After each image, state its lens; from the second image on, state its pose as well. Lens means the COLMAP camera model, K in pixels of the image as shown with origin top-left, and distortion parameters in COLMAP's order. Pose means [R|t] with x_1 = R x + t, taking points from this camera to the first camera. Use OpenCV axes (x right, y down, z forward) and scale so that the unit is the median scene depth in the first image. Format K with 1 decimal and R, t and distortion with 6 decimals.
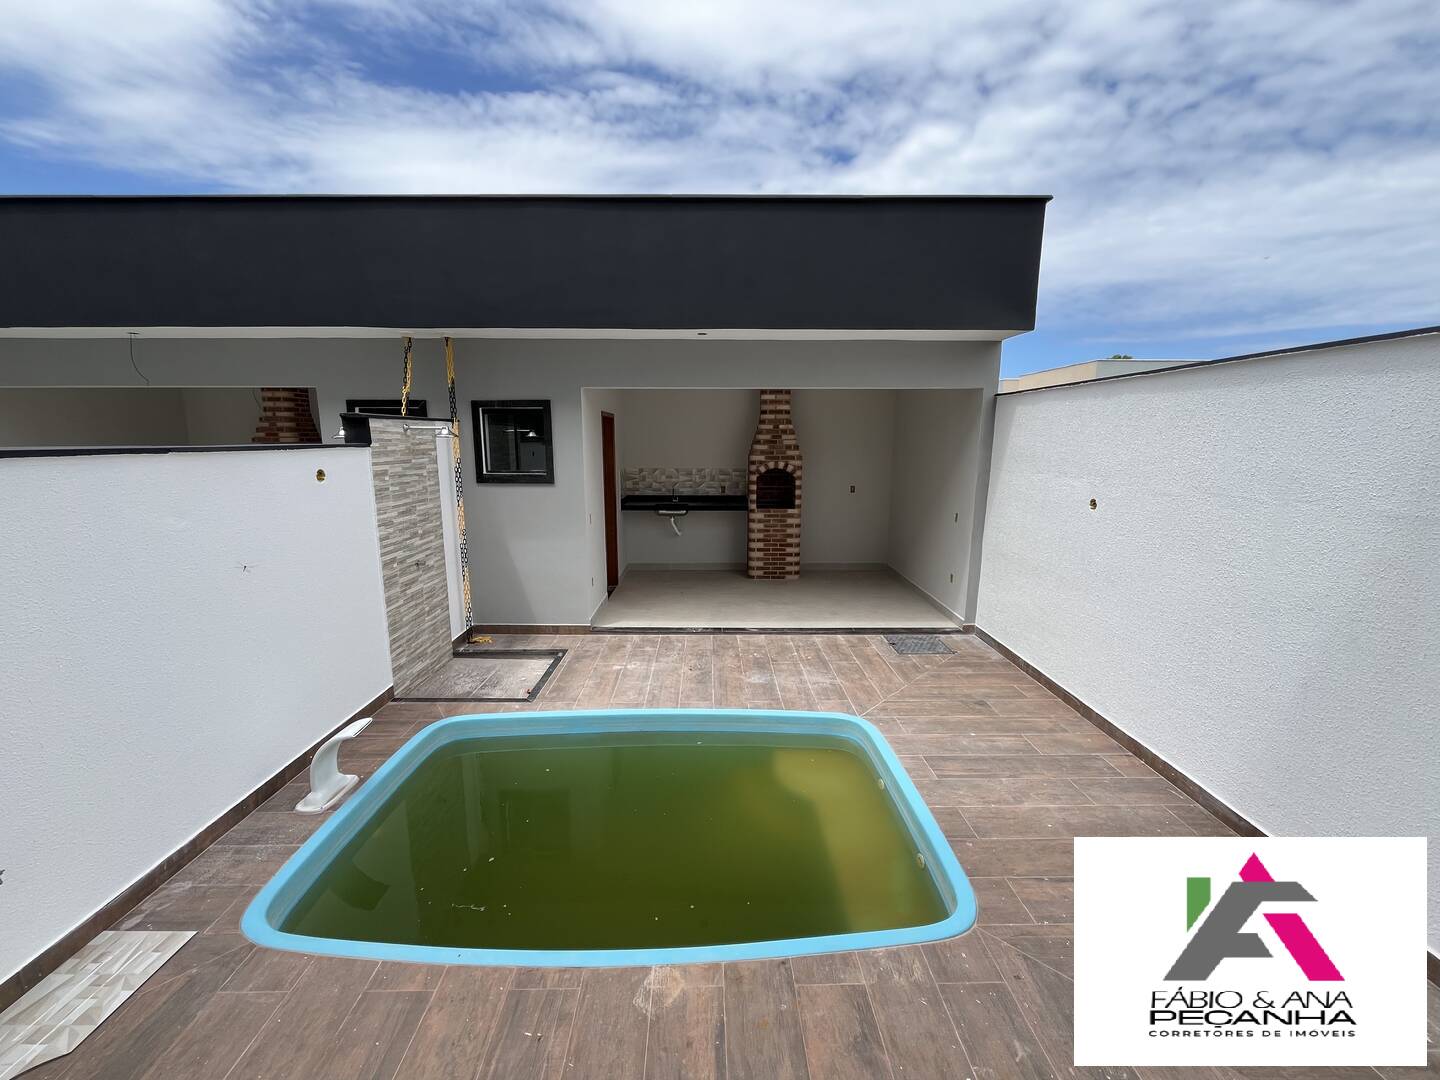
lens RADIAL K [[583.1, 0, 720.7], [0, 583.1, 543.5], [0, 0, 1]] dist [-0.003713, 0.000102]
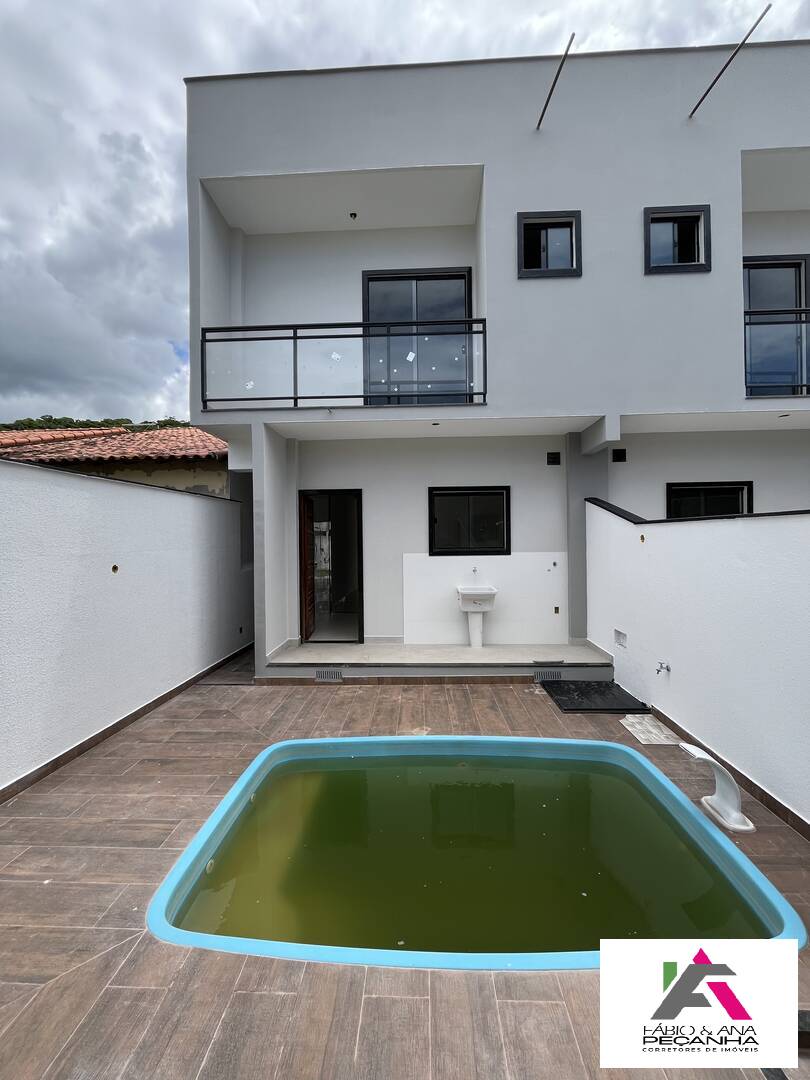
lens RADIAL K [[437.3, 0, 404.9], [0, 437.3, 532.7], [0, 0, 1]] dist [-0.003713, 0.000102]
pose [[-0.997821, 0.009597, 0.065274, -0.044789], [0.020477, 0.985553, 0.168122, -0.113002], [-0.062717, 0.169092, -0.983603, 0.749251]]
